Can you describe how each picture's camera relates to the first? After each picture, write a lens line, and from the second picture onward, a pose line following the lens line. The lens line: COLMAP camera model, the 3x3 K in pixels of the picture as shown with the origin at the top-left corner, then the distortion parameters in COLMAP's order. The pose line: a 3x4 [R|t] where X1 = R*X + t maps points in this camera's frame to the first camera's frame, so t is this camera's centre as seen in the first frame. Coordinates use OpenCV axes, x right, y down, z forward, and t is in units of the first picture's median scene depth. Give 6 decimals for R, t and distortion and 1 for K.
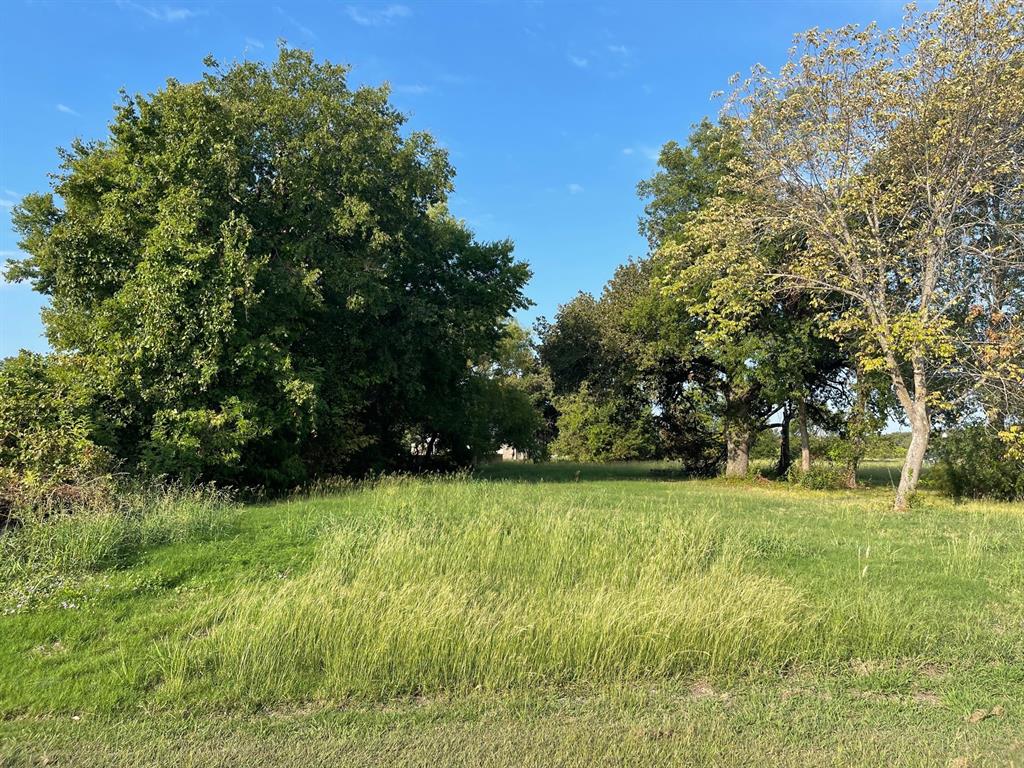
lens RADIAL K [[793.1, 0, 511.5], [0, 793.1, 387.4], [0, 0, 1]] dist [0.001285, -0.038014]
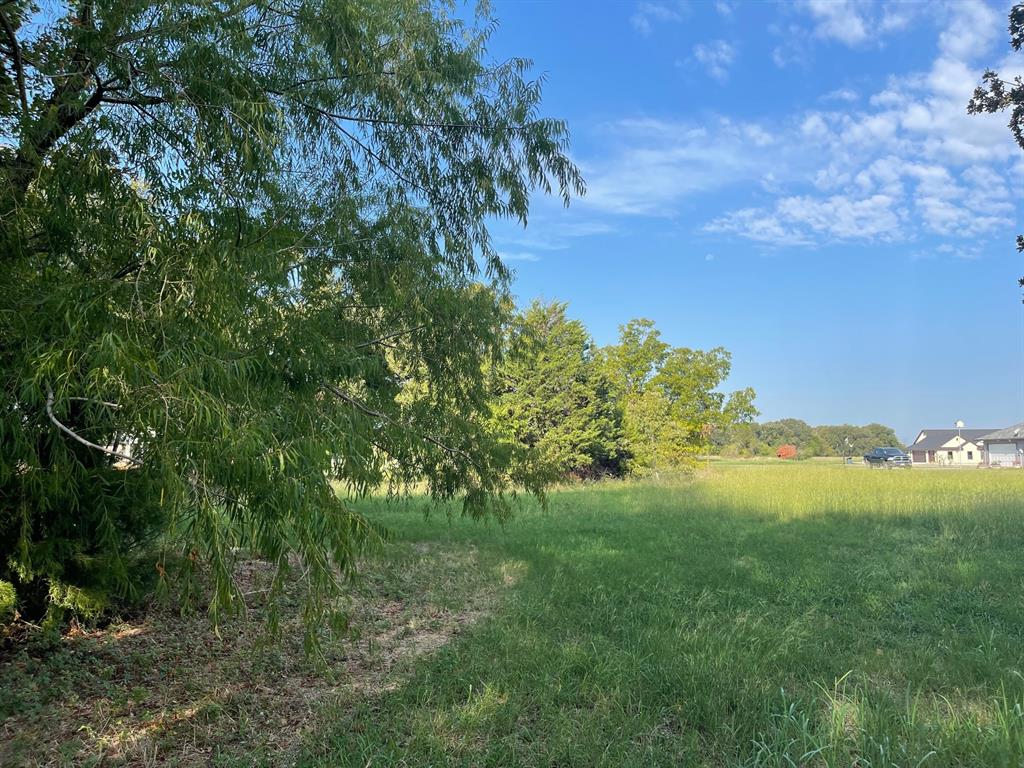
lens RADIAL K [[752.2, 0, 514.7], [0, 752.2, 384.4], [0, 0, 1]] dist [-0.005473, -0.002643]
pose [[0.946456, 0.020441, 0.322186, -0.022209], [-0.017733, 0.999778, -0.011336, 0.045203], [-0.322346, 0.005016, 0.946608, 0.601167]]
